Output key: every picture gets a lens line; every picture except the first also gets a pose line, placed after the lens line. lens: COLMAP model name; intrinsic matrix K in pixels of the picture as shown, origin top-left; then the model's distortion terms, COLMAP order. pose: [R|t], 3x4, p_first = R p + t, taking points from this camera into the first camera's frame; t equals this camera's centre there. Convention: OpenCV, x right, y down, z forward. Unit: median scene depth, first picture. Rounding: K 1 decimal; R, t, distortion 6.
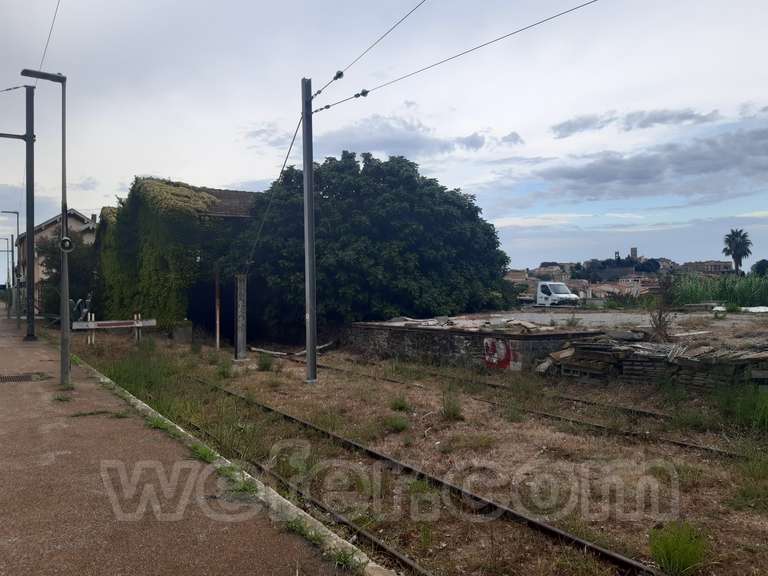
lens RADIAL K [[591.9, 0, 383.5], [0, 591.9, 274.3], [0, 0, 1]] dist [0.051016, -0.089876]
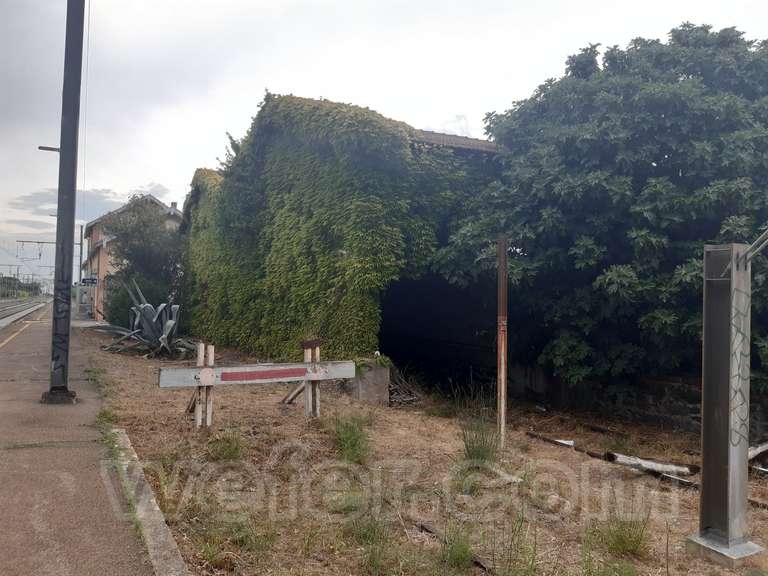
lens RADIAL K [[591.9, 0, 387.6], [0, 591.9, 260.1], [0, 0, 1]] dist [0.051016, -0.089876]
pose [[0.995368, 0.022127, -0.093554, -0.285574], [-0.025749, 0.998958, -0.037691, 0.018038], [0.092623, 0.039925, 0.994901, 0.526371]]
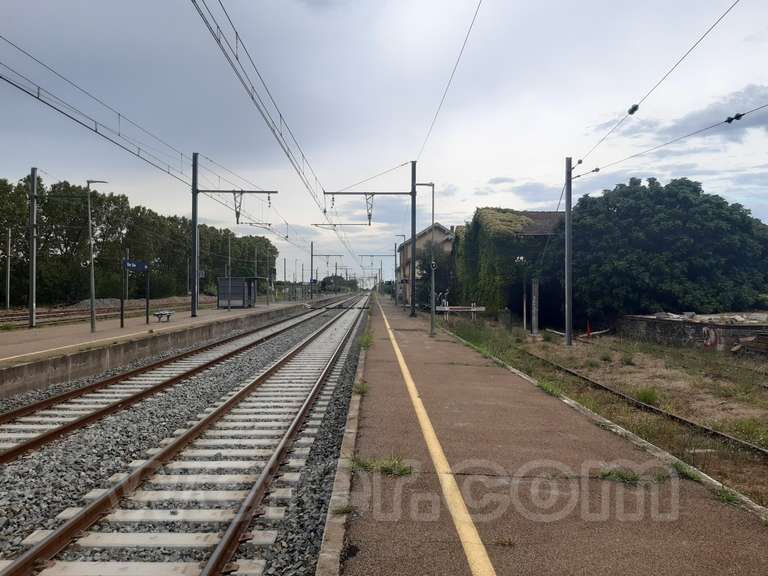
lens RADIAL K [[591.9, 0, 370.7], [0, 591.9, 294.9], [0, 0, 1]] dist [0.051016, -0.089876]
pose [[0.830234, 0.023690, -0.556912, 0.195363], [-0.001165, 0.999168, 0.040766, -0.015334], [0.557414, -0.033197, 0.829571, -0.375751]]
